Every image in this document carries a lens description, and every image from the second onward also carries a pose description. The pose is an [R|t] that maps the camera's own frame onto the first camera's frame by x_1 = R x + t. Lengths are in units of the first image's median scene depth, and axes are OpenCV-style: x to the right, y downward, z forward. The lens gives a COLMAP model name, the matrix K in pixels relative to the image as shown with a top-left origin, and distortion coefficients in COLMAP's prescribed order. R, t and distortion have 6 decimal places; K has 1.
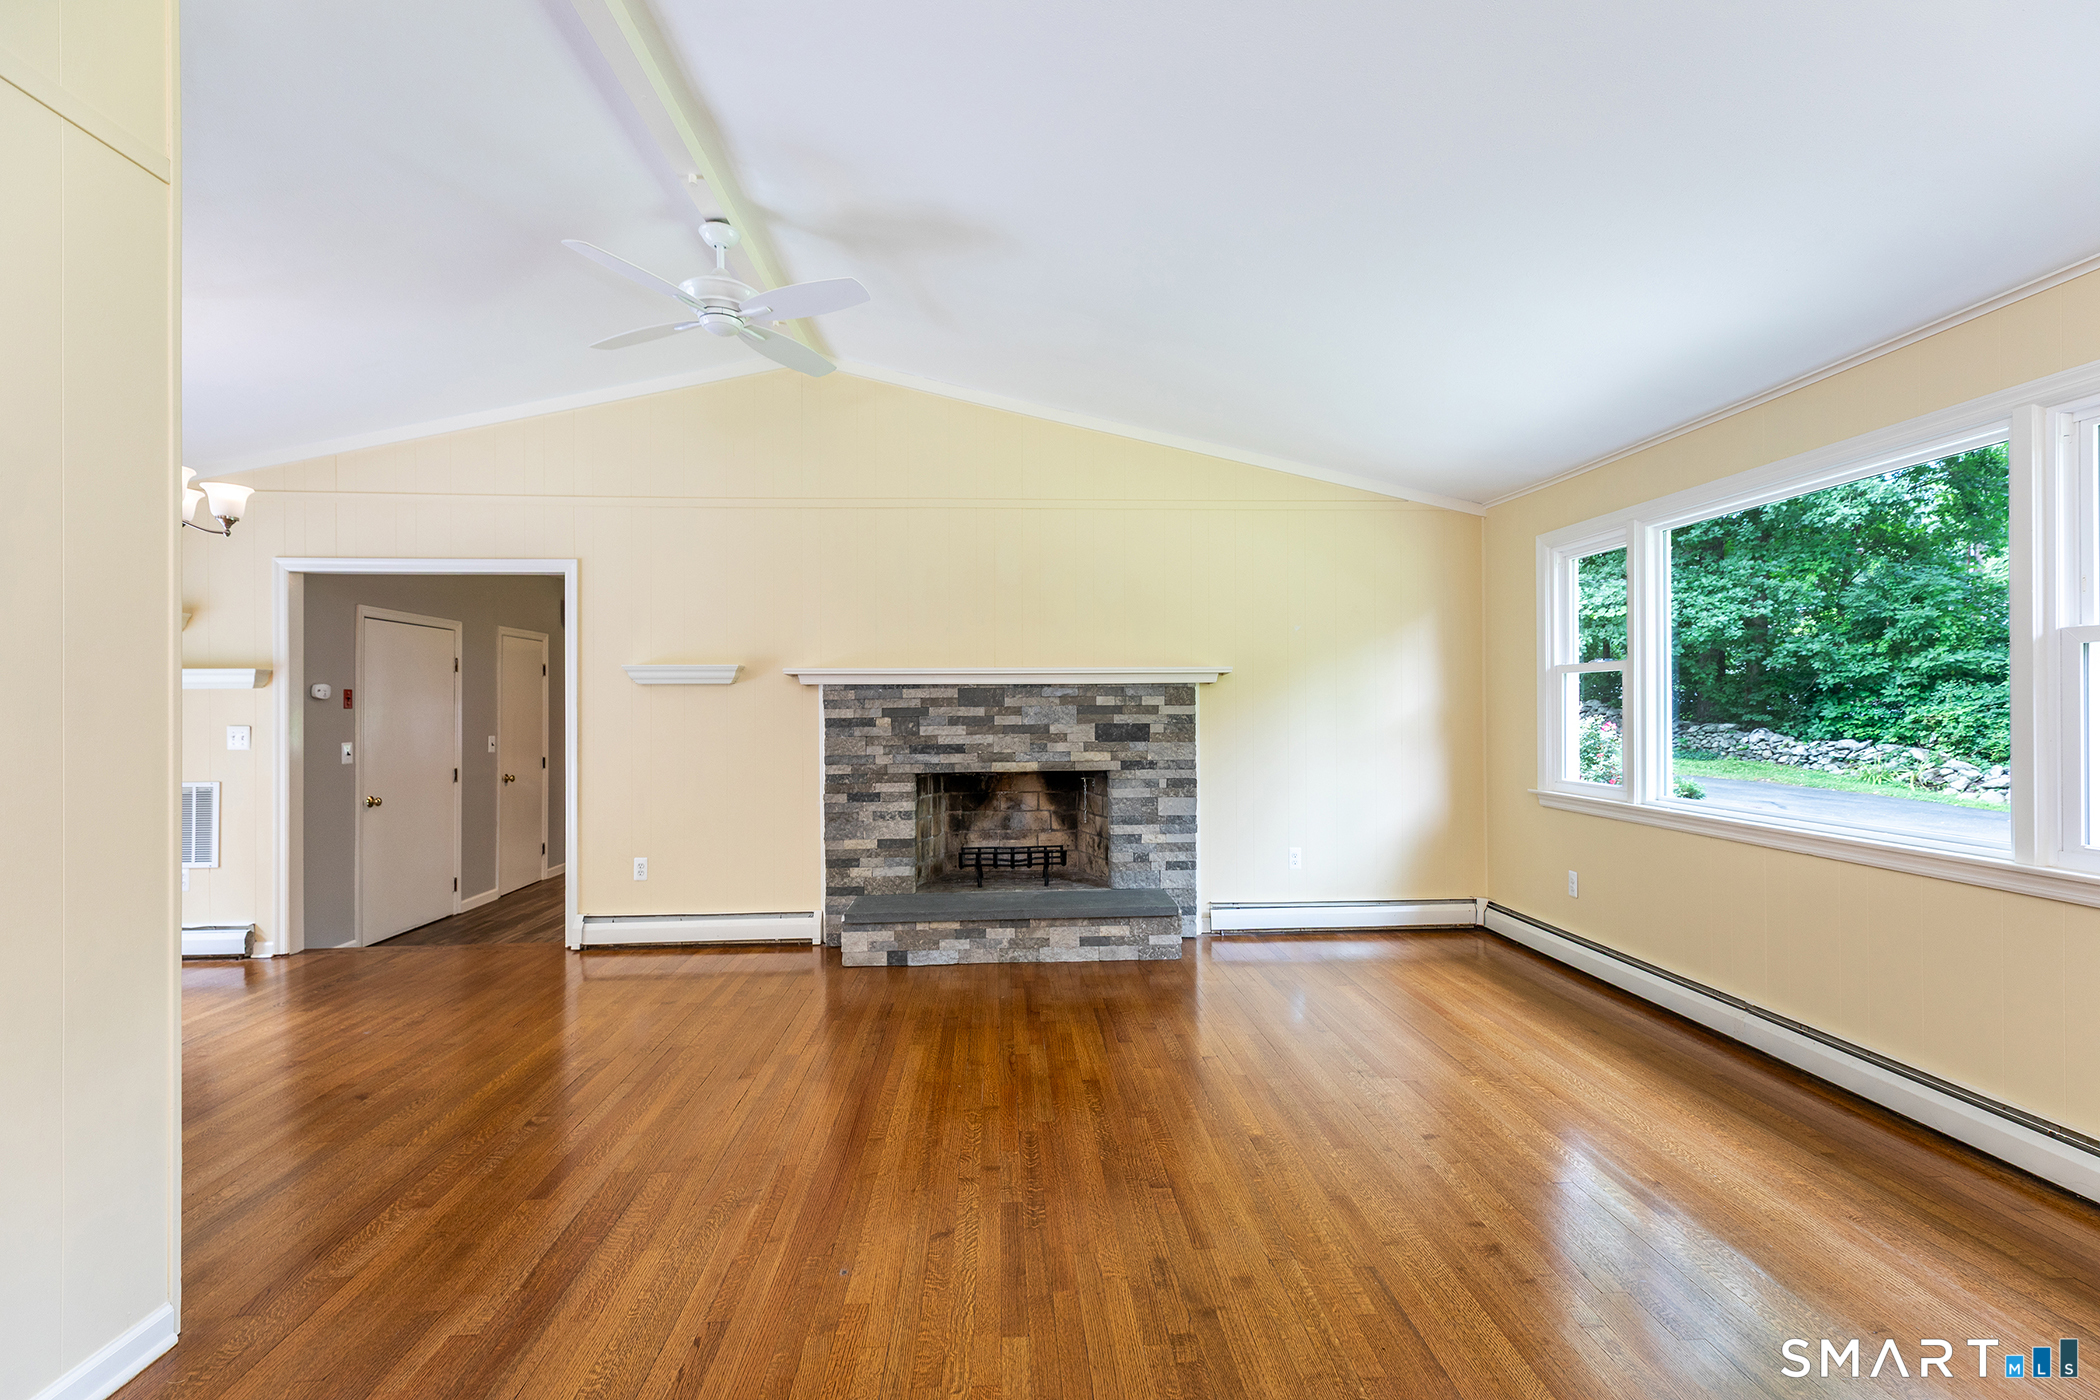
lens RADIAL K [[941.8, 0, 1052.5], [0, 941.8, 696.9], [0, 0, 1]] dist [0.031055, -0.012320]
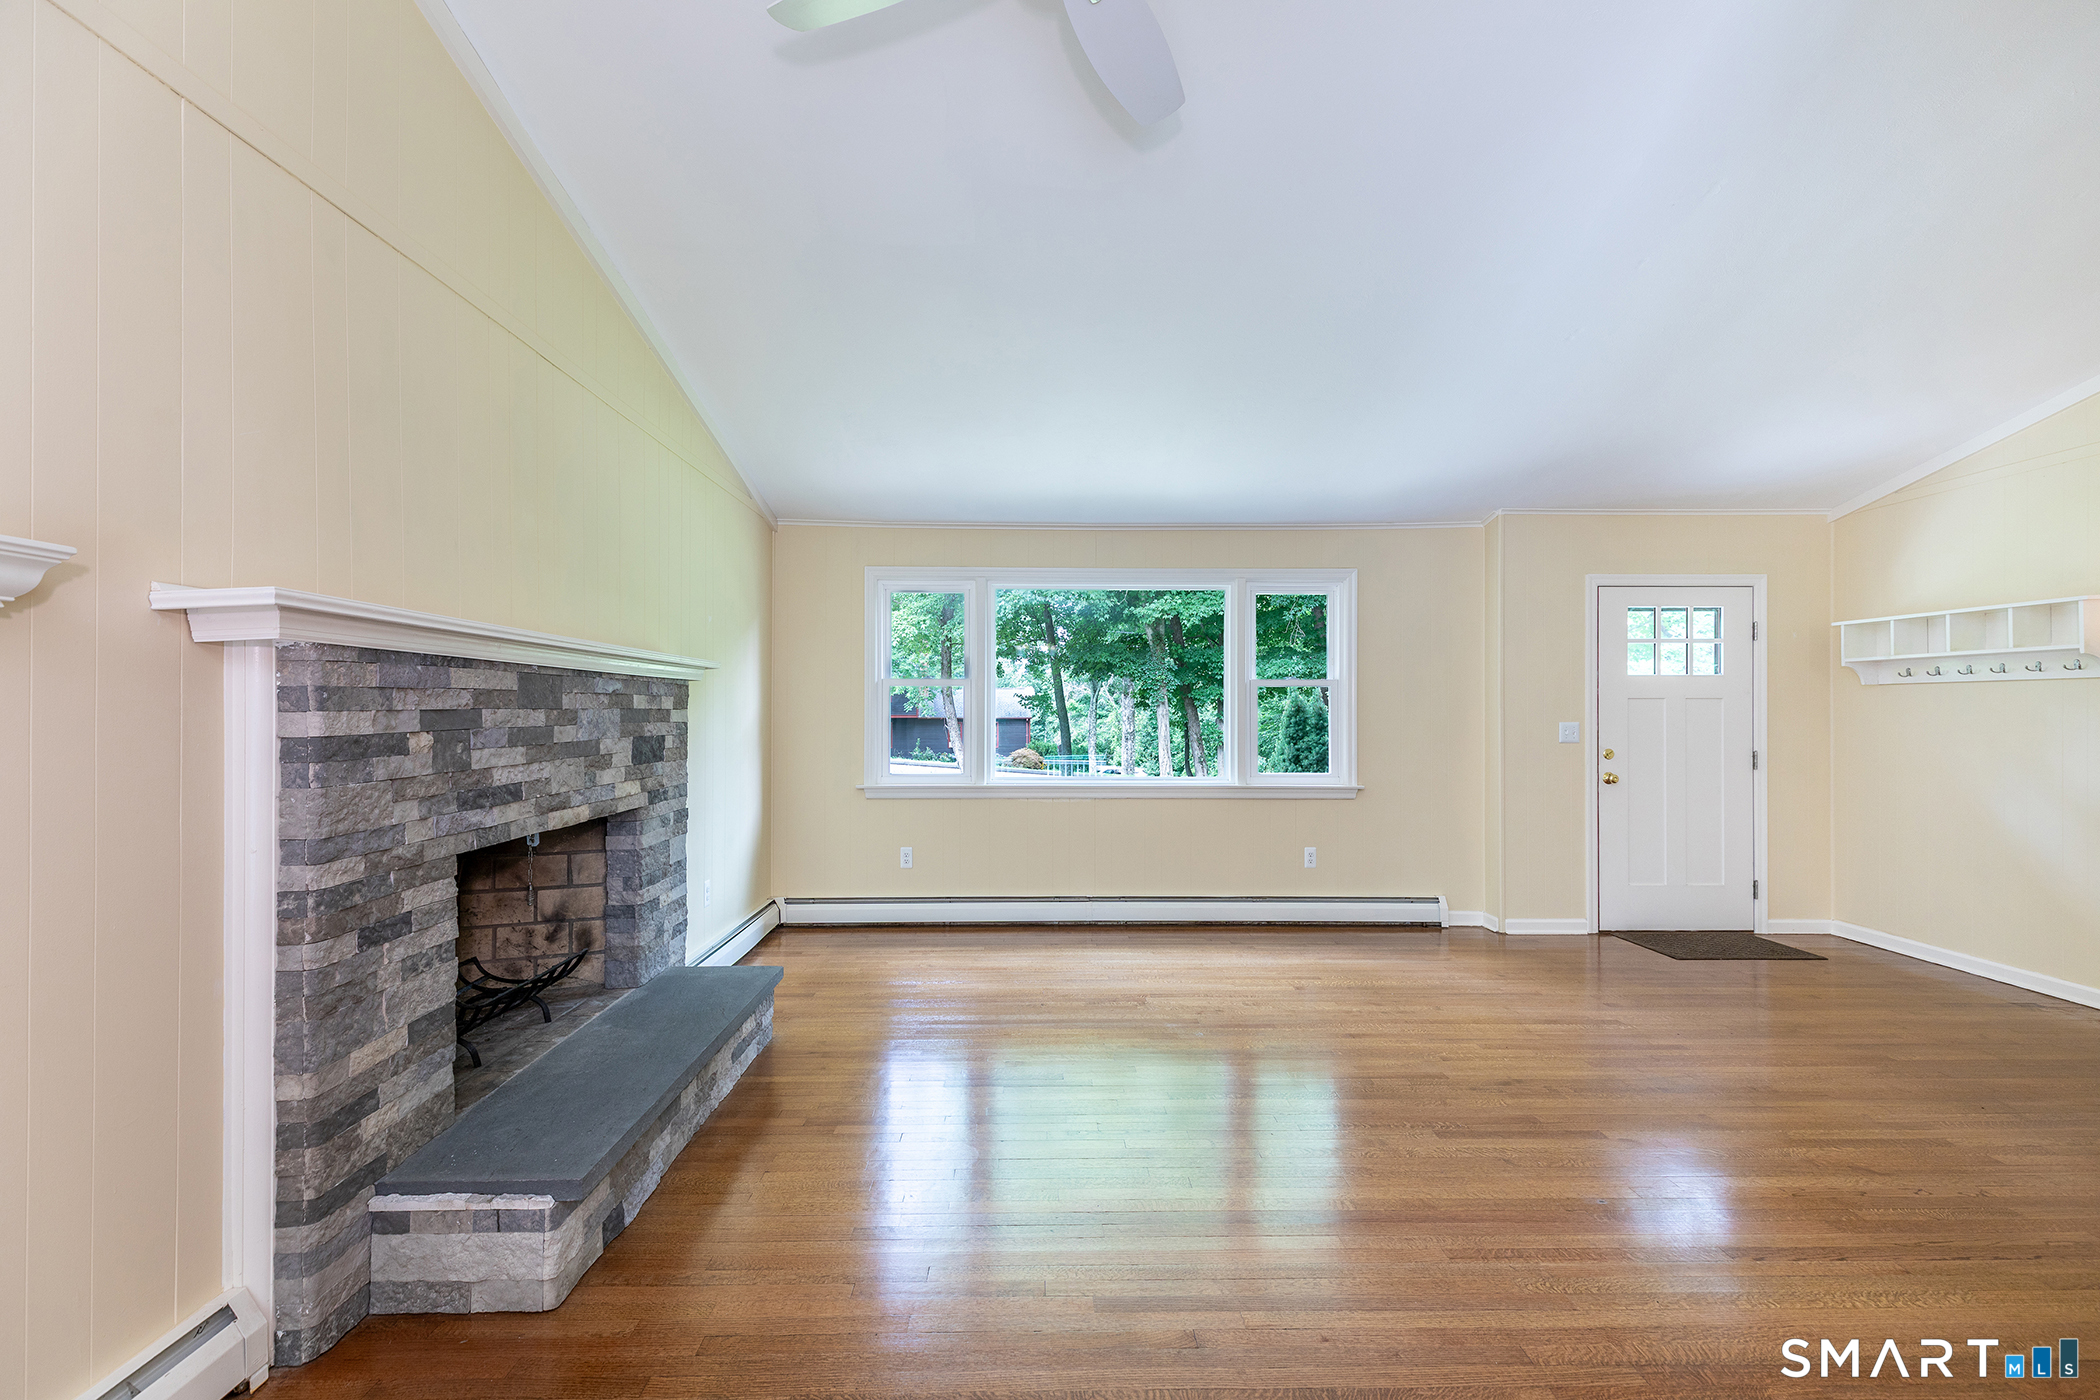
lens RADIAL K [[939.5, 0, 1054.1], [0, 939.5, 710.1], [0, 0, 1]] dist [0.028324, -0.011071]
pose [[0.029096, 0.007632, 0.999547, -0.597076], [-0.010920, 0.999914, -0.007316, 0.011807], [-0.999517, -0.010702, 0.029177, 0.701255]]
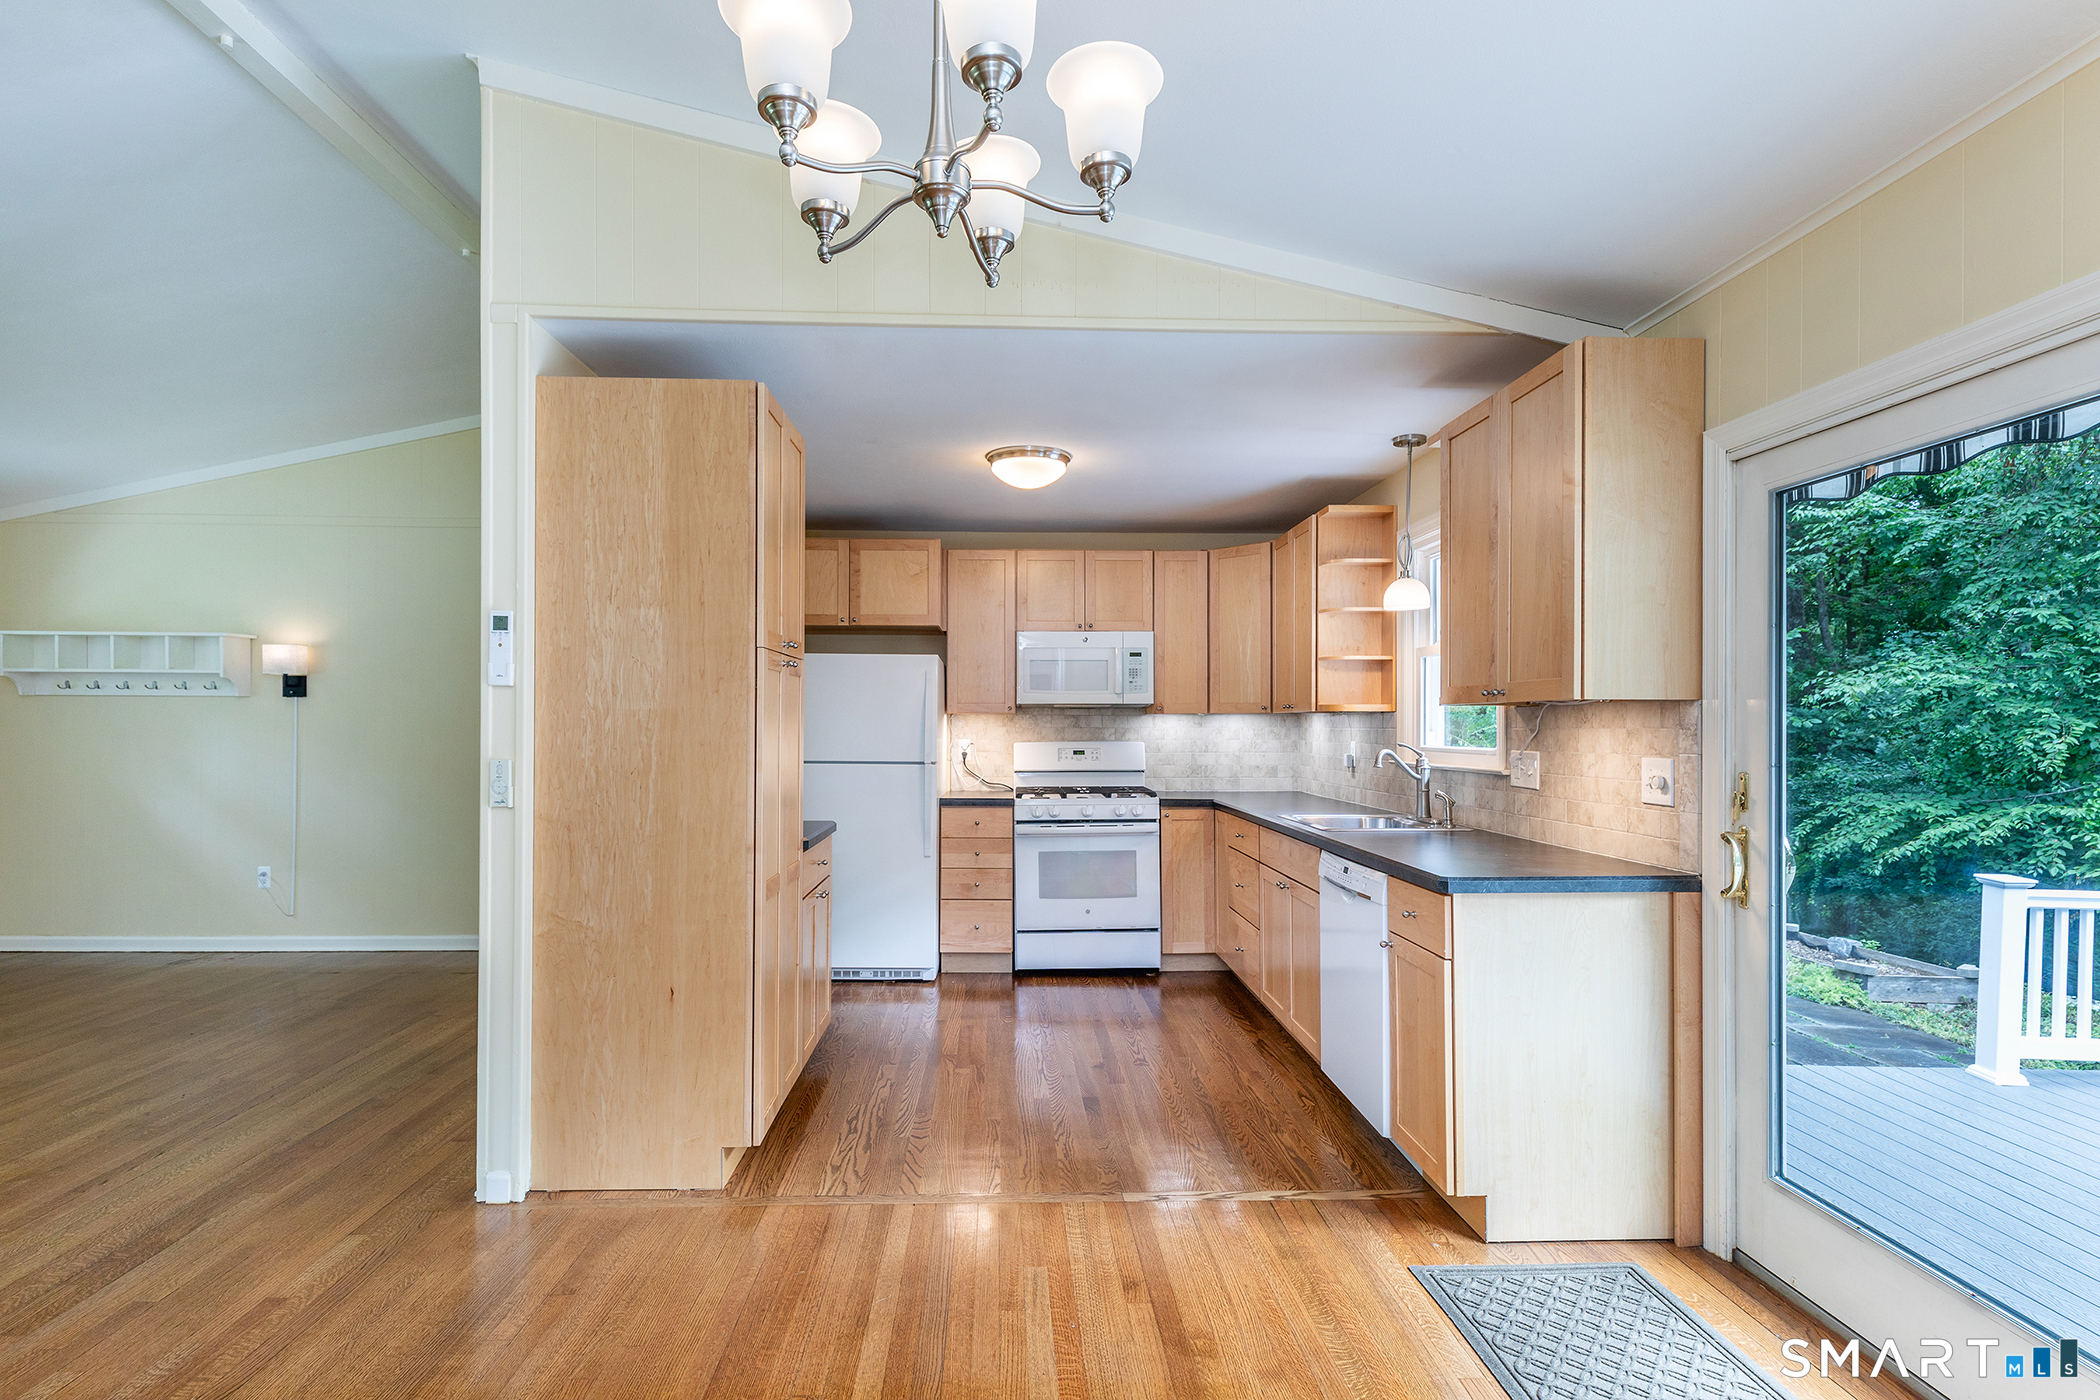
lens RADIAL K [[1019.0, 0, 1018.4], [0, 1019.0, 717.6], [0, 0, 1]] dist [-0.000567, -0.000419]
pose [[-0.999490, 0.002331, 0.031835, -0.666833], [0.001799, 0.999859, -0.016716, 0.012649], [-0.031870, -0.016650, -0.999353, 0.933854]]
